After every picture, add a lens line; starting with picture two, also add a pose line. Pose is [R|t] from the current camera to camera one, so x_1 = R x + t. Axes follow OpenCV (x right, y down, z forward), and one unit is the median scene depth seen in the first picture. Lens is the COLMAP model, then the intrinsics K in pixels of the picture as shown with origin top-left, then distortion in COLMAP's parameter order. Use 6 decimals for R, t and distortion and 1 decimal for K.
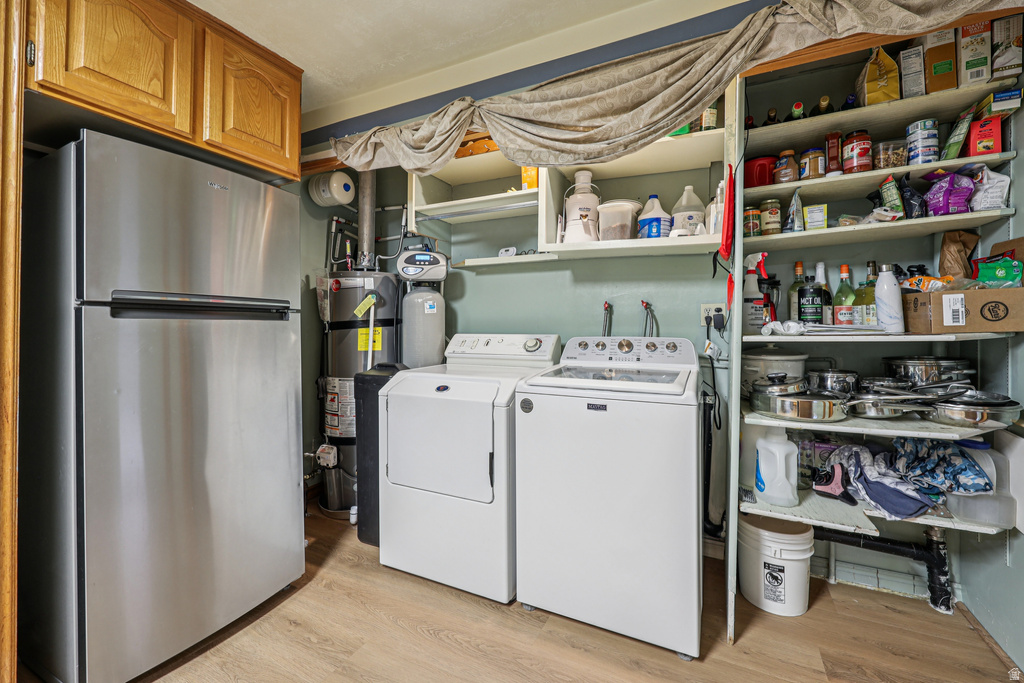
lens RADIAL K [[415.1, 0, 520.4], [0, 415.1, 324.8], [0, 0, 1]] dist [0.000630, 0.000132]
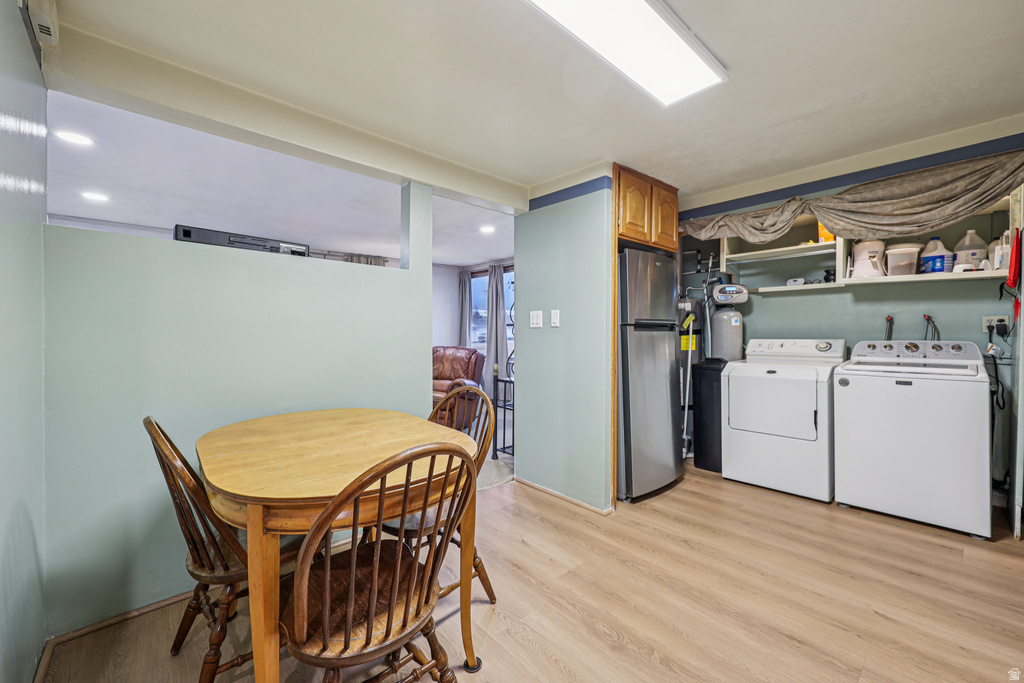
lens RADIAL K [[415.1, 0, 512.9], [0, 415.1, 335.4], [0, 0, 1]] dist [0.000630, 0.000132]
pose [[0.925287, -0.004385, -0.379241, -0.486691], [0.006475, 0.999970, 0.004234, -0.004233], [0.379211, -0.006374, 0.925288, -0.863156]]
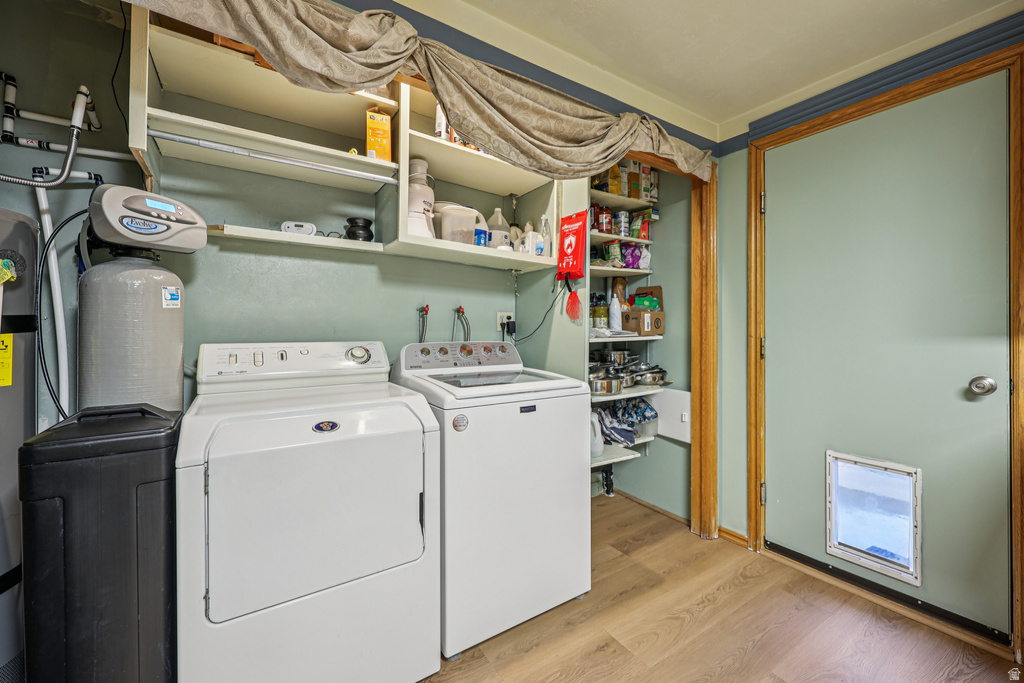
lens RADIAL K [[415.1, 0, 508.3], [0, 415.1, 331.4], [0, 0, 1]] dist [0.000630, 0.000132]
pose [[0.517381, -0.001145, 0.855754, -0.572693], [-0.002174, 0.999994, 0.002653, 0.001028], [-0.855752, -0.003233, 0.517376, 0.398269]]
